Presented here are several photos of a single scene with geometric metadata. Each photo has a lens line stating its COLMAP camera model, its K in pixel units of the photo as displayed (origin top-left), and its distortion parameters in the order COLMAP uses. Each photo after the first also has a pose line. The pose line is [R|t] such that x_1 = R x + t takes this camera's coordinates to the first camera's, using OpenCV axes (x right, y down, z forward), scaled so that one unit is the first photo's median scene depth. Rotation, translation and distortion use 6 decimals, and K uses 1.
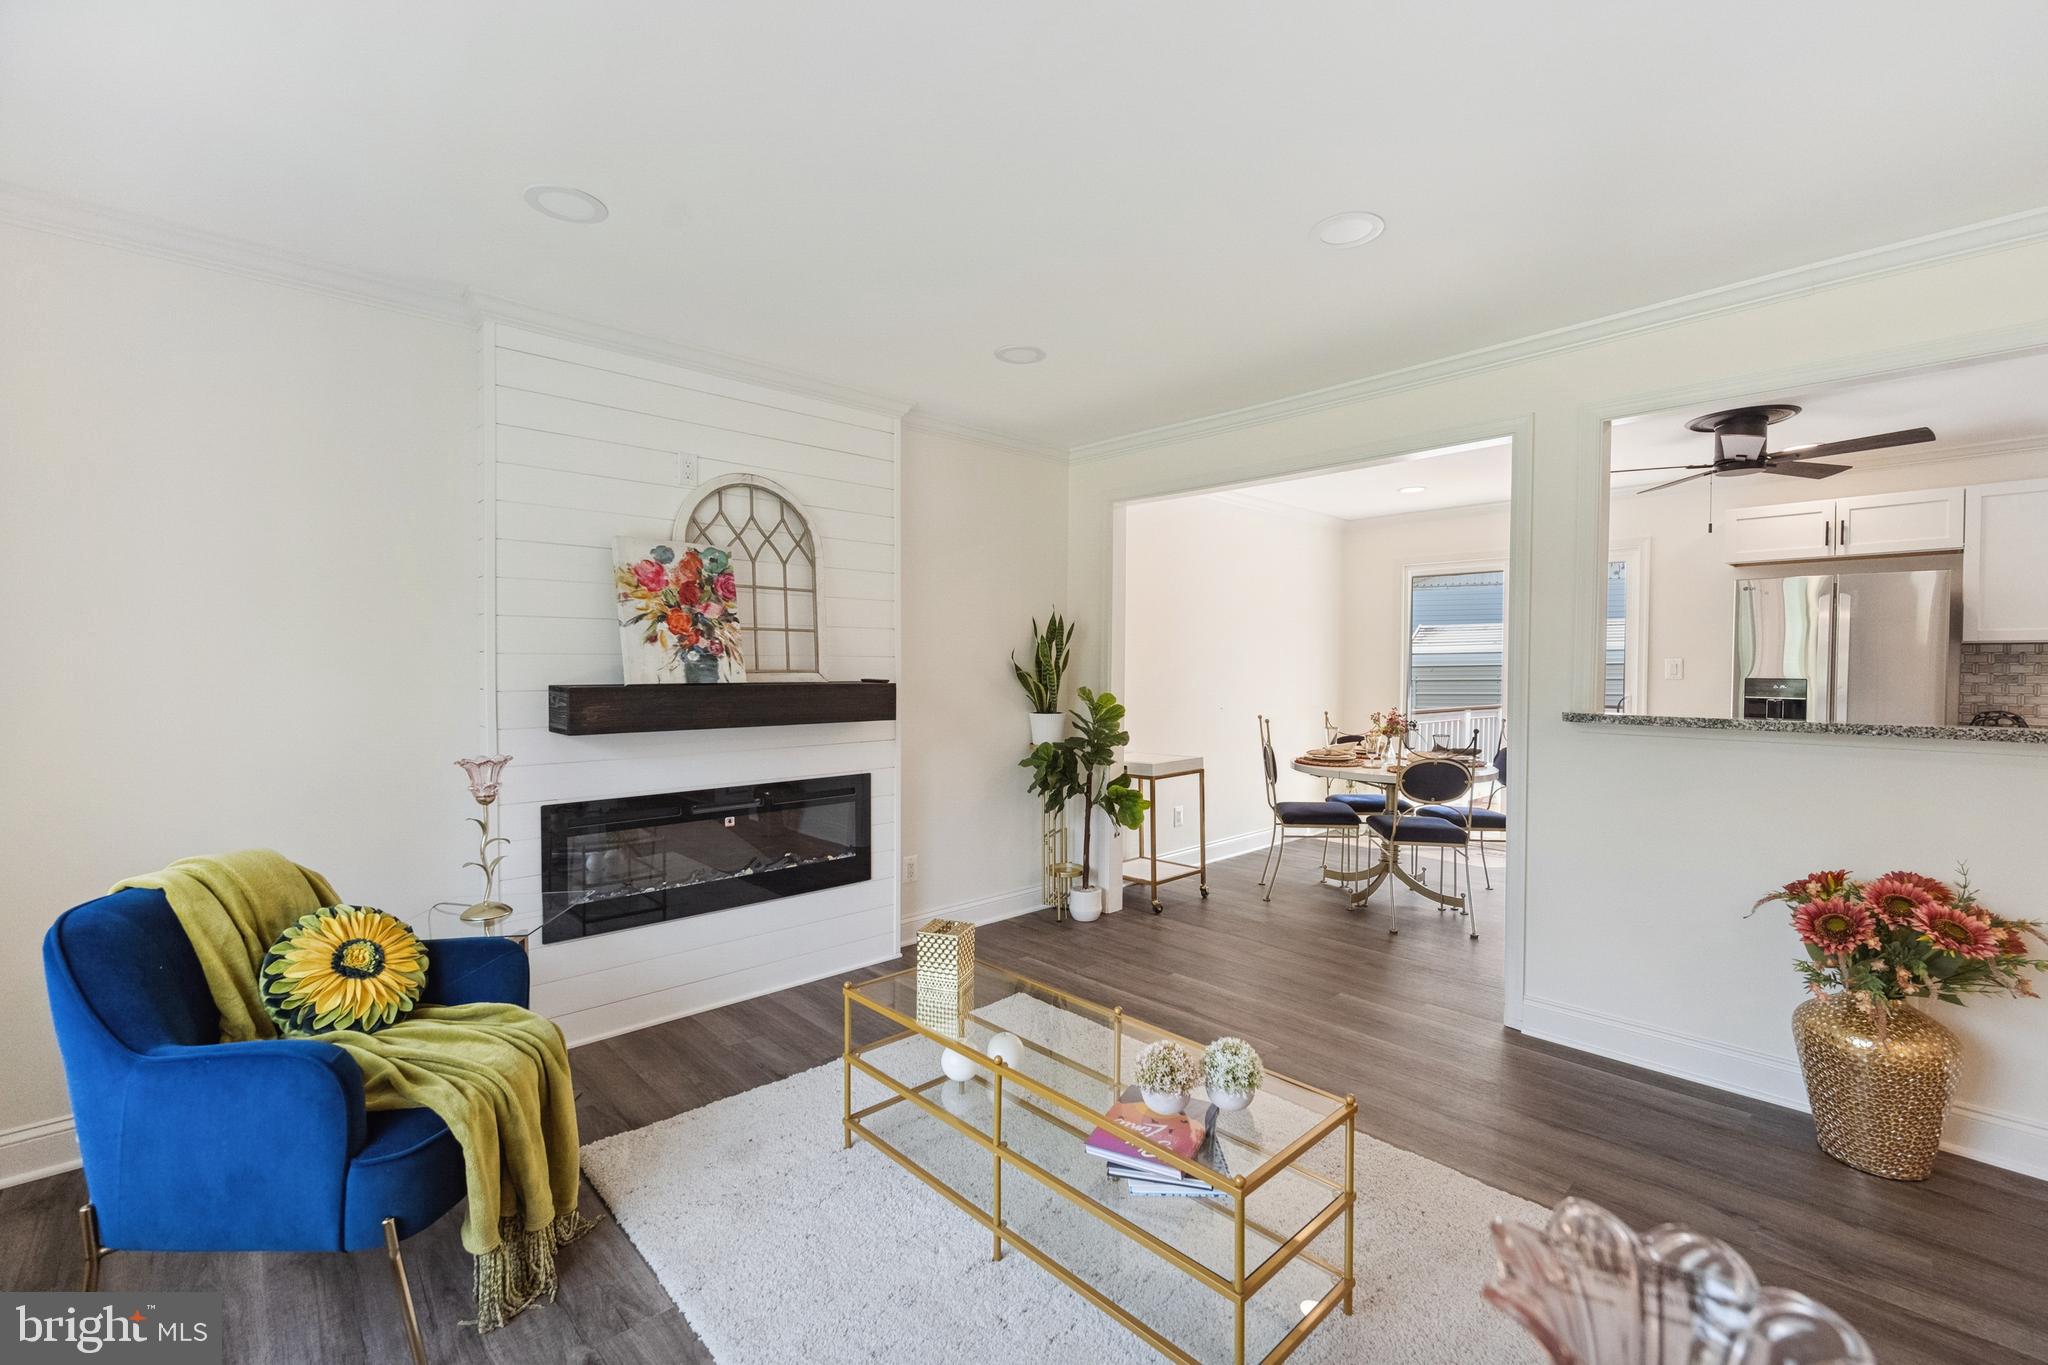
lens RADIAL K [[863.7, 0, 1018.3], [0, 863.7, 679.1], [0, 0, 1]] dist [-0.001060, 0.000326]
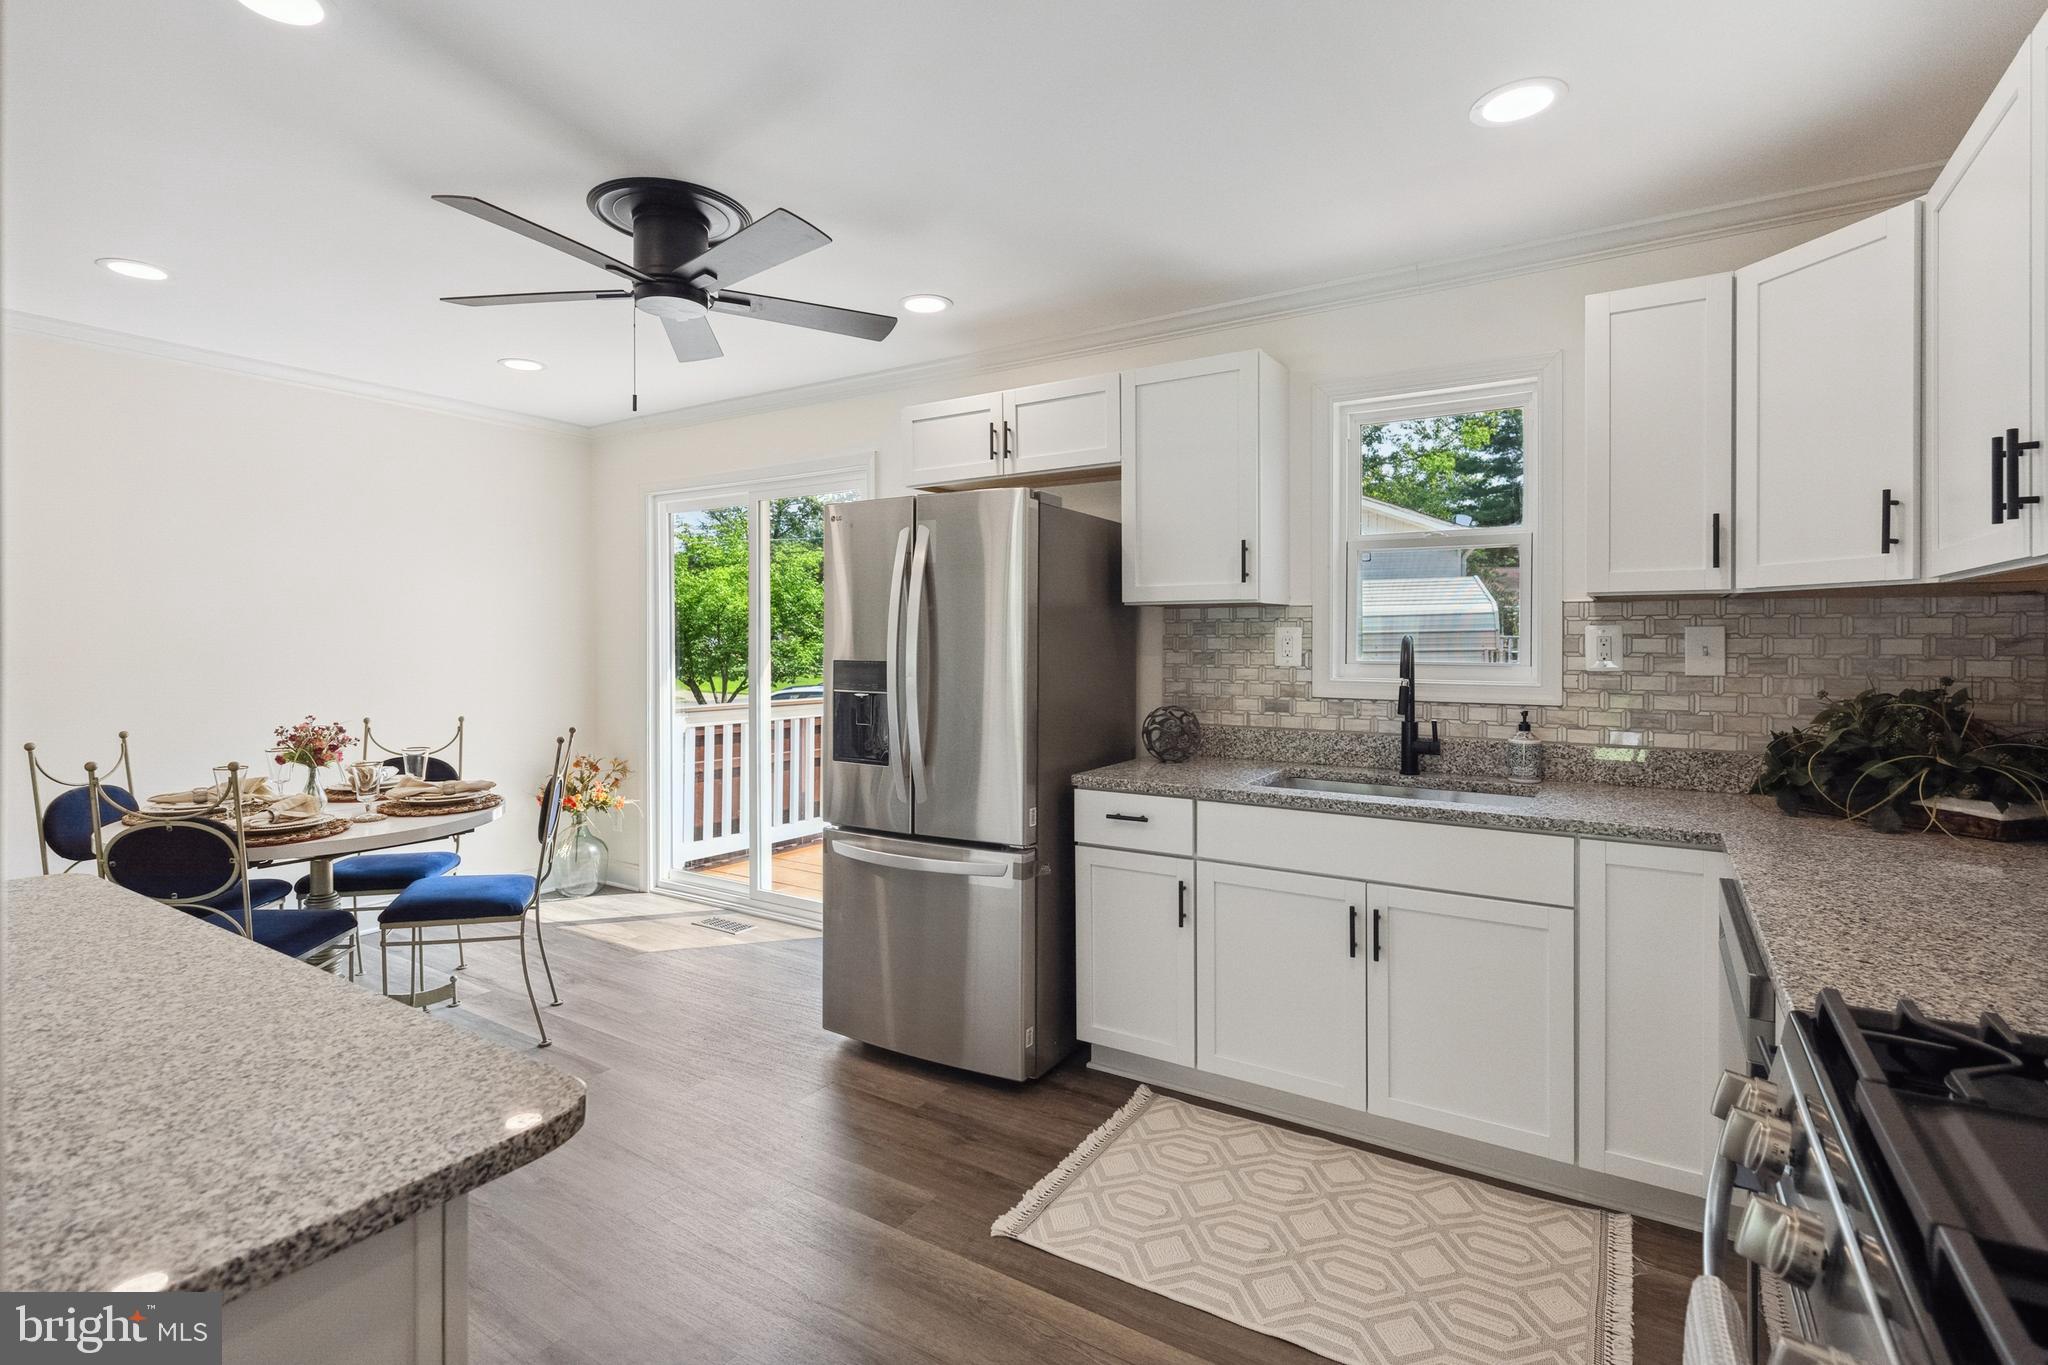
lens RADIAL K [[954.4, 0, 1013.5], [0, 954.4, 649.5], [0, 0, 1]] dist [0.001137, 0.000151]
pose [[0.971419, -0.007774, 0.237243, 1.148324], [0.009451, 0.999938, -0.005933, -0.005312], [-0.237182, 0.008006, 0.971432, 0.415422]]
